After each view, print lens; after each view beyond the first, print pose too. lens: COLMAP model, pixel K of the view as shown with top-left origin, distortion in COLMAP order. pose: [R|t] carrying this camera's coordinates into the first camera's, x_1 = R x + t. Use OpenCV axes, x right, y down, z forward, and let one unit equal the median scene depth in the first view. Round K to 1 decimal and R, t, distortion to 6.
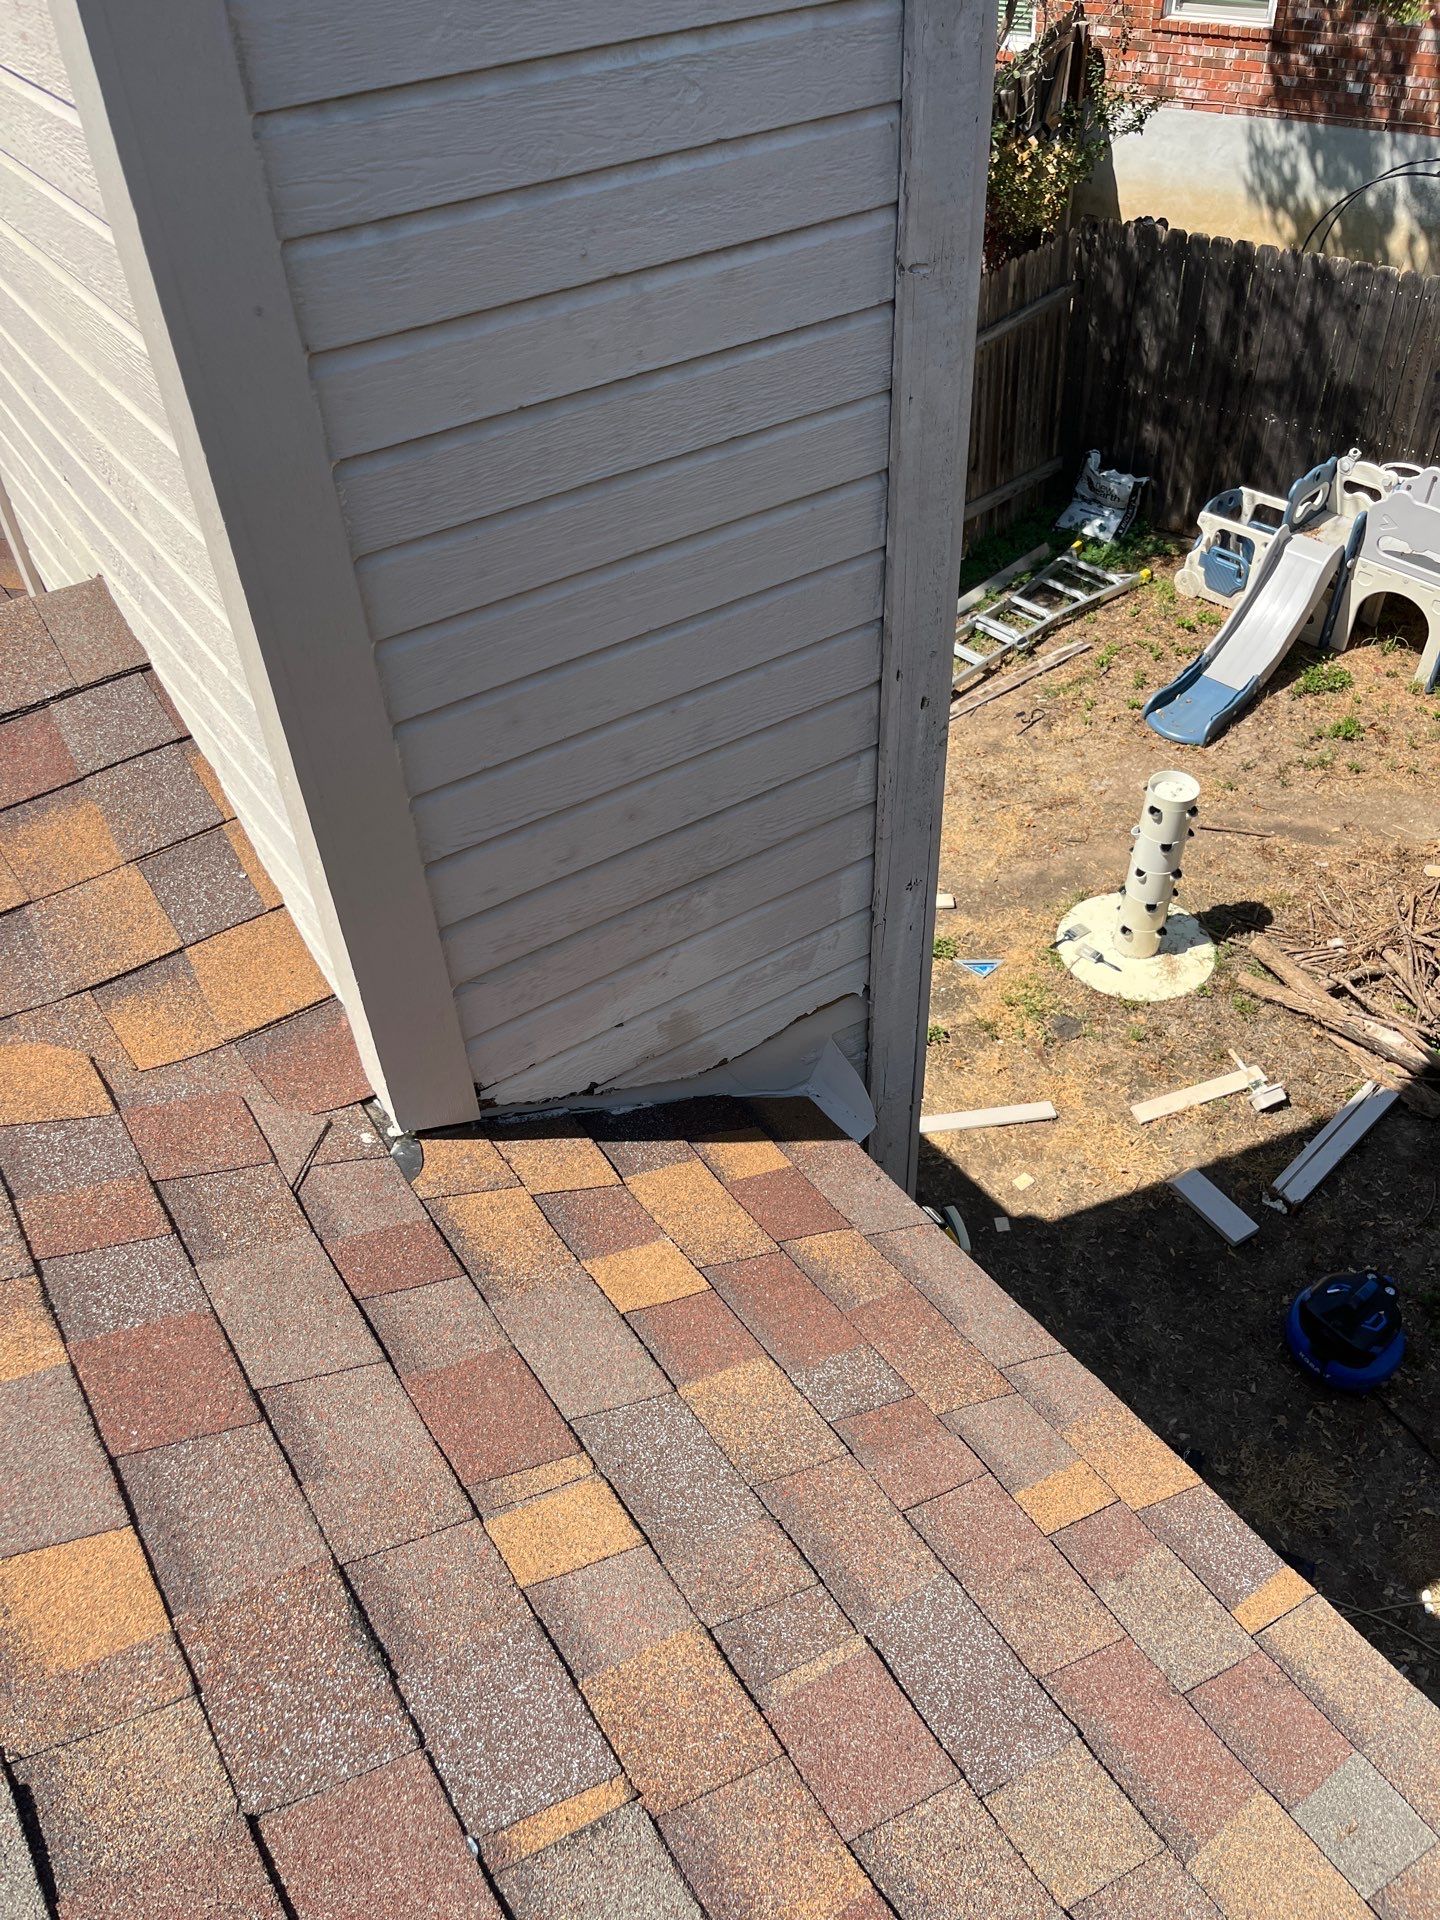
lens RADIAL K [[1459.6, 0, 725.3], [0, 1459.6, 962.5], [0, 0, 1]] dist [0.062410, -0.084909]
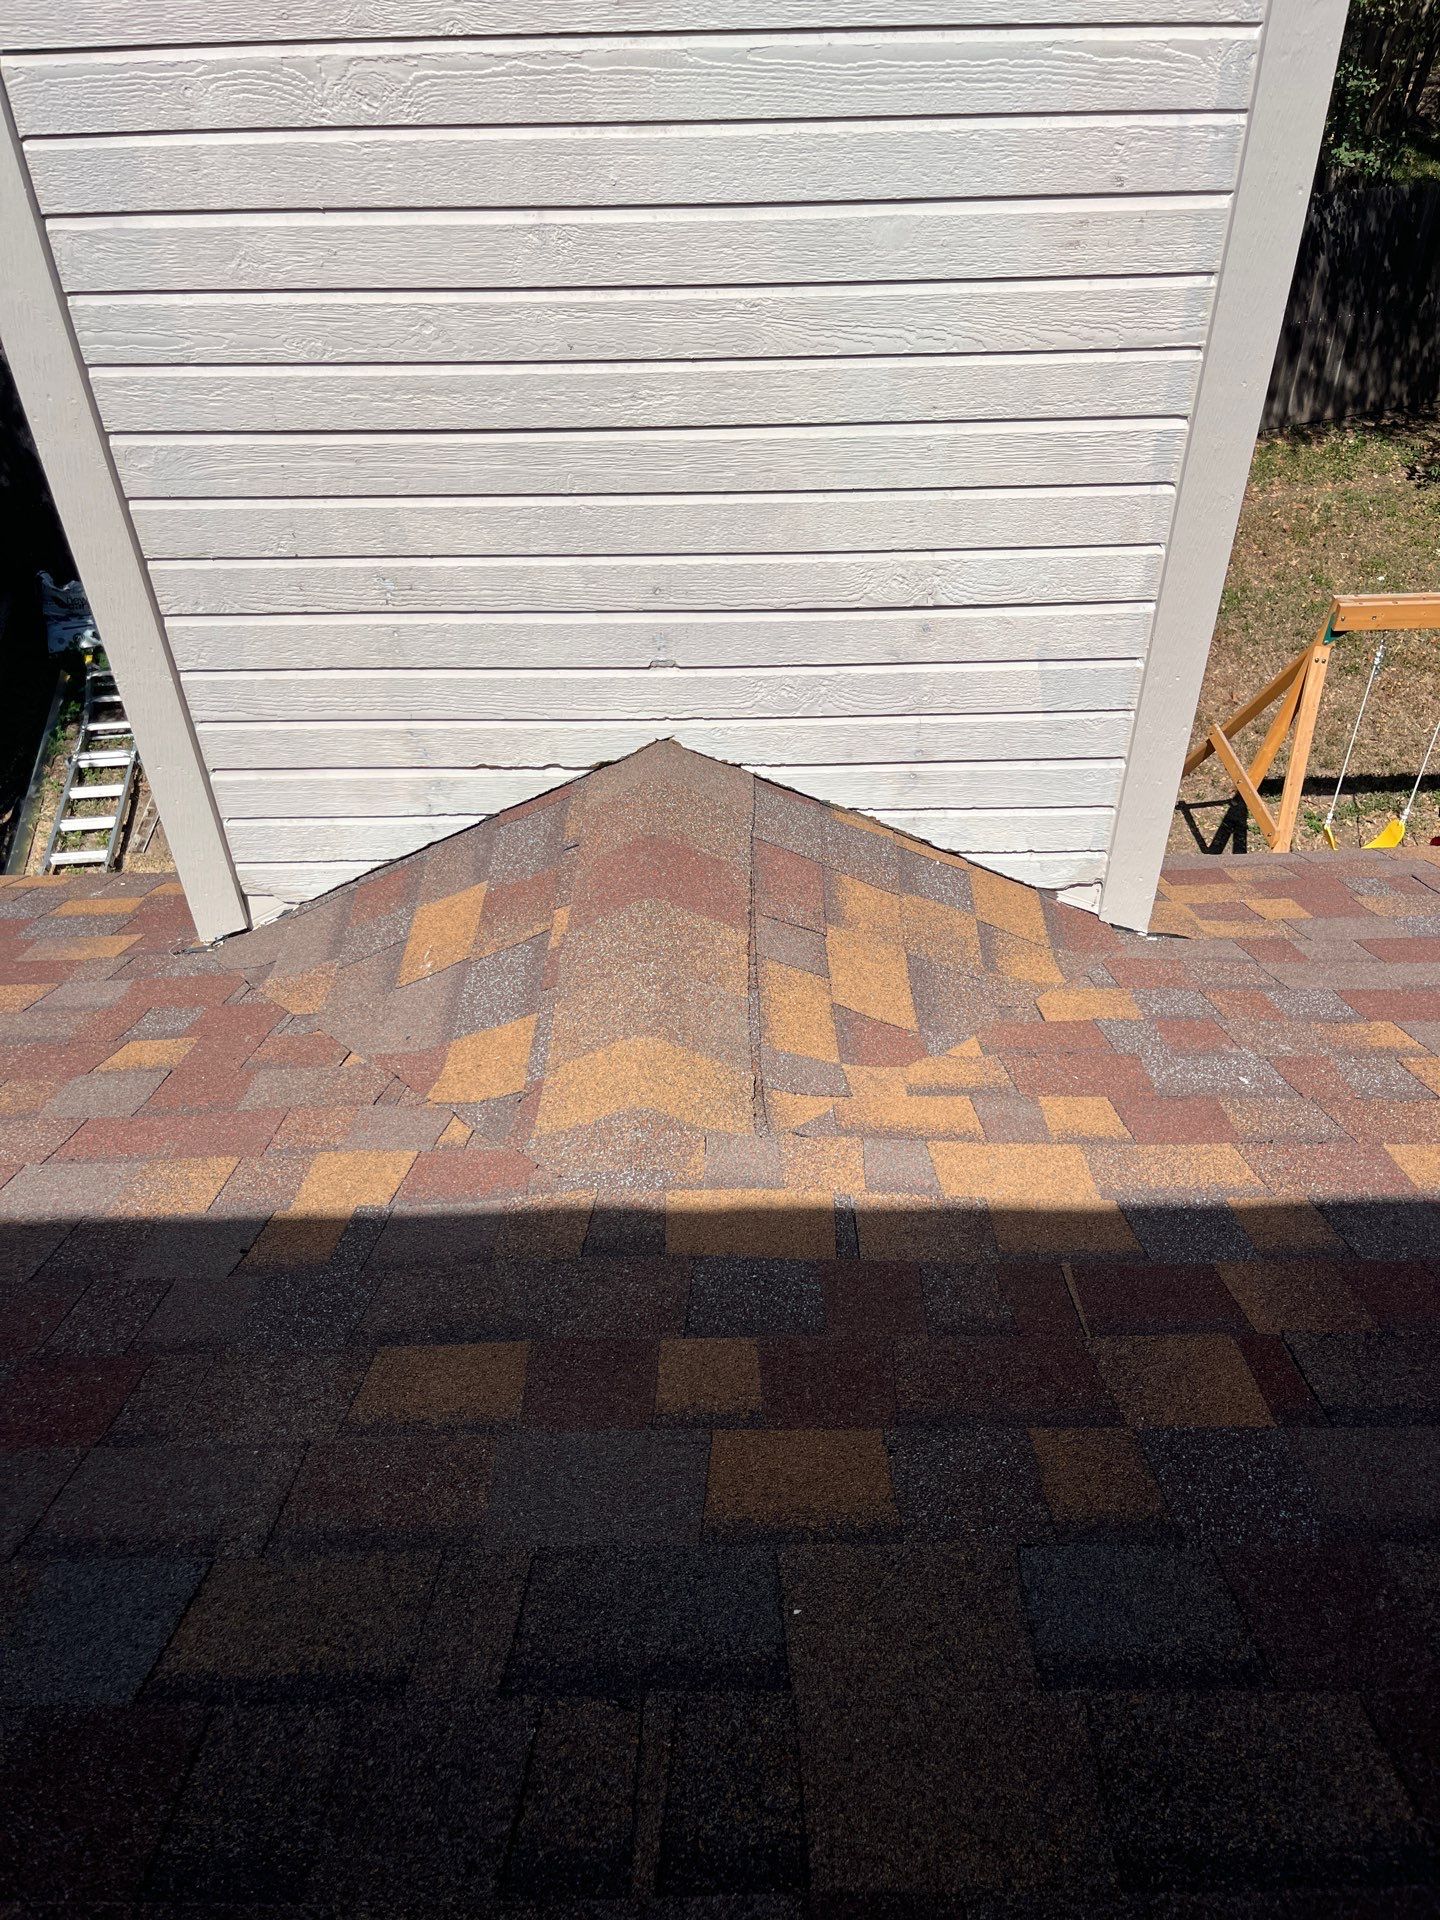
lens RADIAL K [[1459.6, 0, 733.3], [0, 1459.6, 935.1], [0, 0, 1]] dist [0.062410, -0.084909]
pose [[0.551884, -0.515037, 0.655867, -0.346684], [0.548924, 0.816431, 0.179229, -0.089644], [-0.627779, 0.261107, 0.733291, 0.050241]]
